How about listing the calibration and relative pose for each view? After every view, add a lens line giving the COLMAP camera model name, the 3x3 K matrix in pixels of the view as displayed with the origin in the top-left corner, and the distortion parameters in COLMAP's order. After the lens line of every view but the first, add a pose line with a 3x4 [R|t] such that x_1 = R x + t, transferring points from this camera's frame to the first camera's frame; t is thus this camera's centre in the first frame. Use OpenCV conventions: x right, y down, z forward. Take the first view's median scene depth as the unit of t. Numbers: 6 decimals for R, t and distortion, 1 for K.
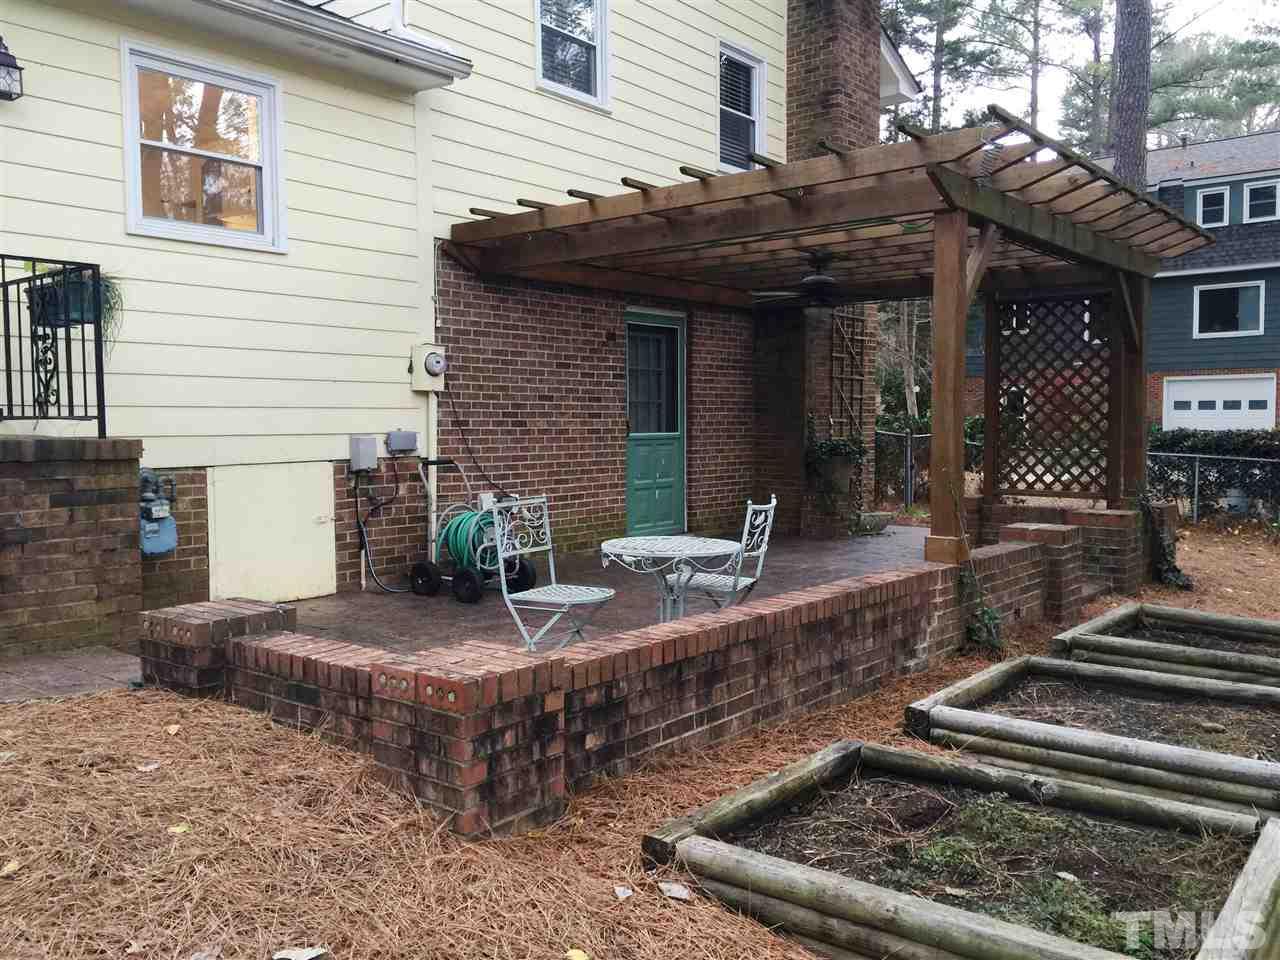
lens RADIAL K [[1089.2, 0, 643.0], [0, 1089.2, 475.4], [0, 0, 1]] dist [0.082428, -0.101453]
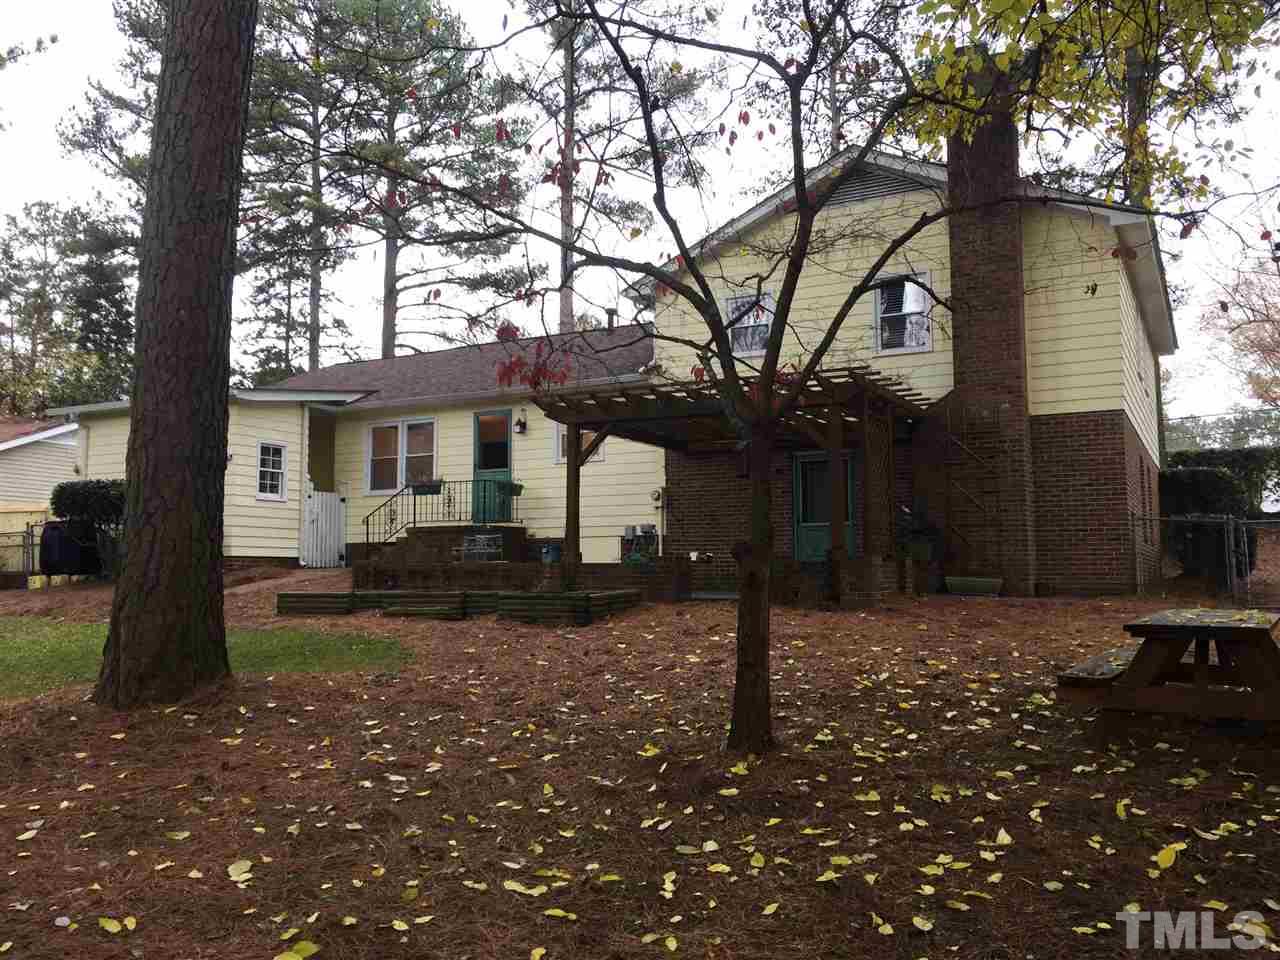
lens RADIAL K [[1089.2, 0, 643.0], [0, 1089.2, 475.4], [0, 0, 1]] dist [0.082428, -0.101453]
pose [[0.192084, -0.087797, -0.977443, 2.084970], [-0.048227, 0.993942, -0.098756, 0.087796], [0.980193, 0.066109, 0.186687, 0.526619]]
